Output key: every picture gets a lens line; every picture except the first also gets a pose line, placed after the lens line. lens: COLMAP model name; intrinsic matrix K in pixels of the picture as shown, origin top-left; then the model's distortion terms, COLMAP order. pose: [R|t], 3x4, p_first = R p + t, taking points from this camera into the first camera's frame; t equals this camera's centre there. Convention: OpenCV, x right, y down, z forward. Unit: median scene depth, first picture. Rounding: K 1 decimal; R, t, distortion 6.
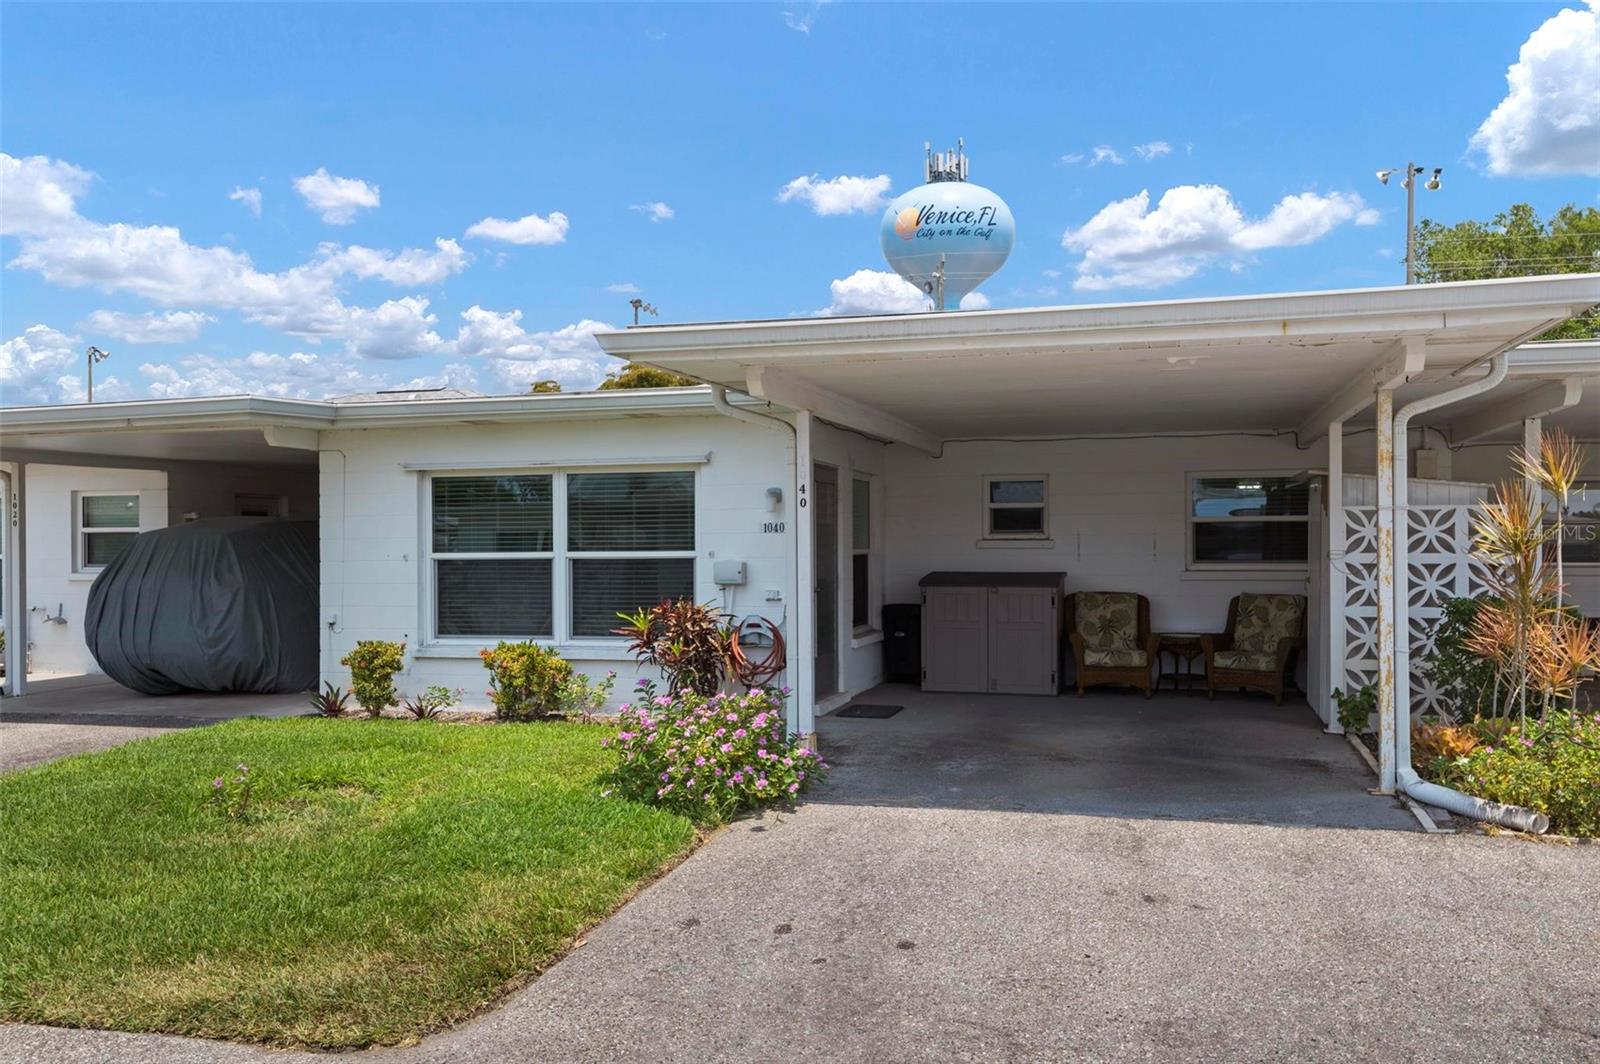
lens RADIAL K [[1349.0, 0, 797.3], [0, 1349.0, 534.5], [0, 0, 1]] dist [-0.001550, 0.002382]
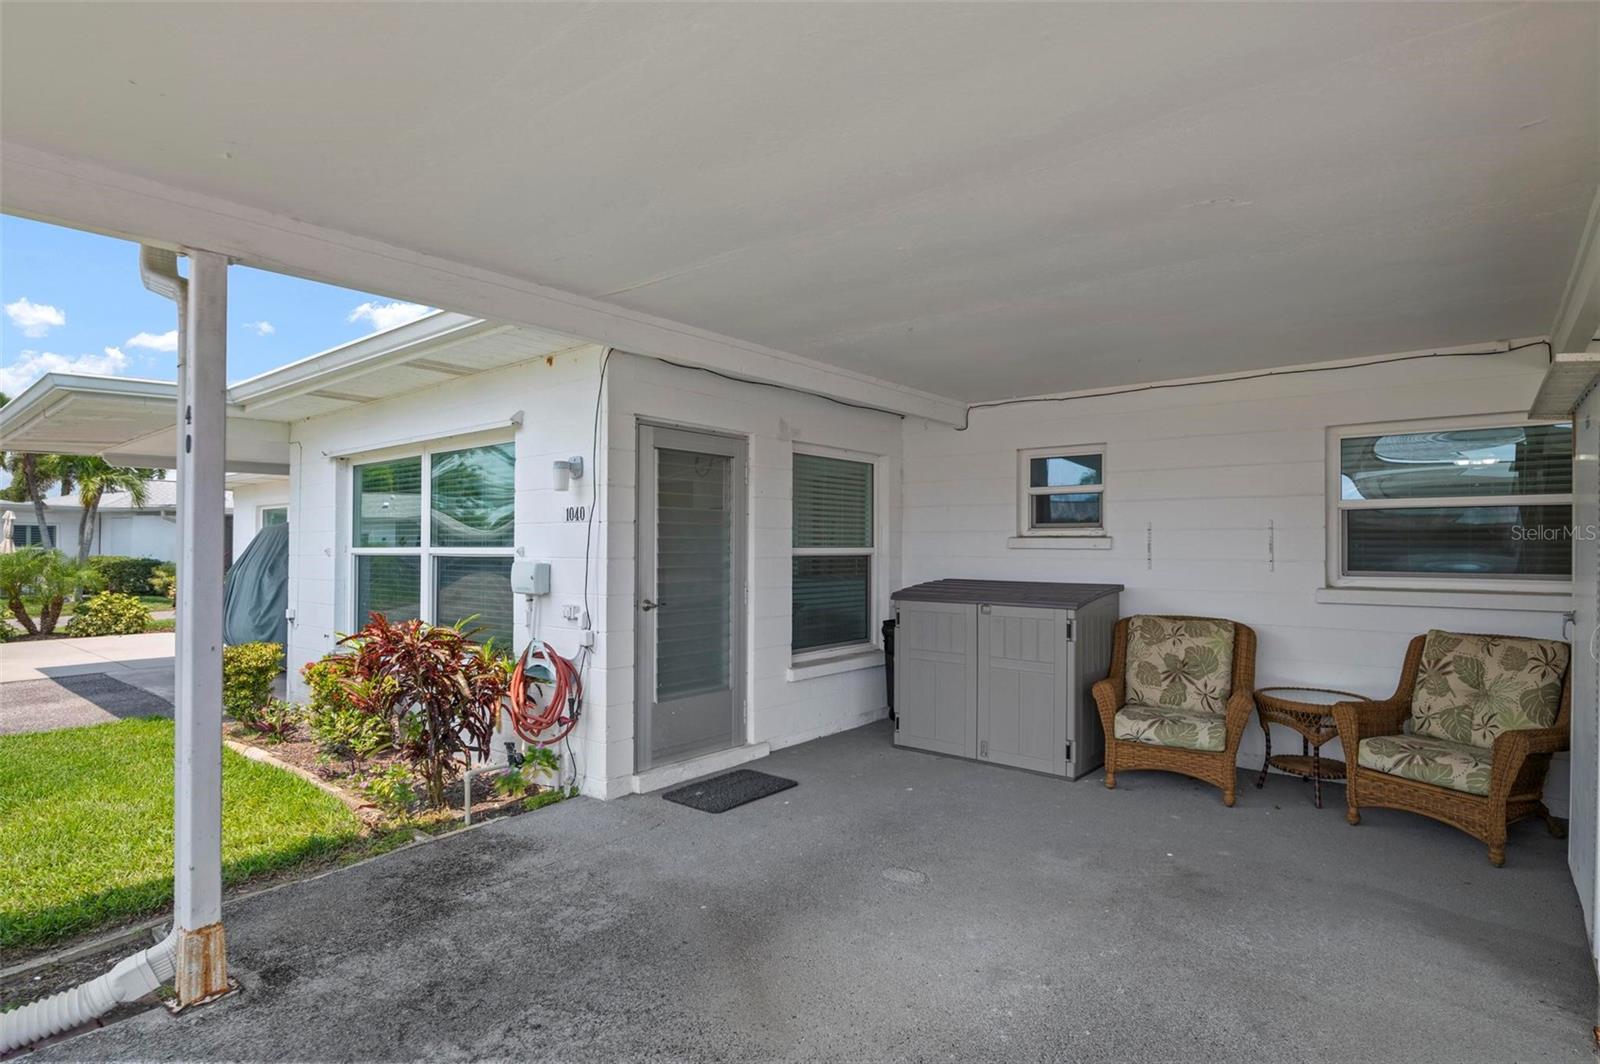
lens RADIAL K [[832.9, 0, 805.4], [0, 832.9, 532.0], [0, 0, 1]] dist [-0.002714, -0.002136]
pose [[0.917337, 0.001948, -0.398107, 0.231088], [-0.005760, 0.999948, -0.008381, 0.006089], [0.398070, 0.009981, 0.917301, 0.581693]]
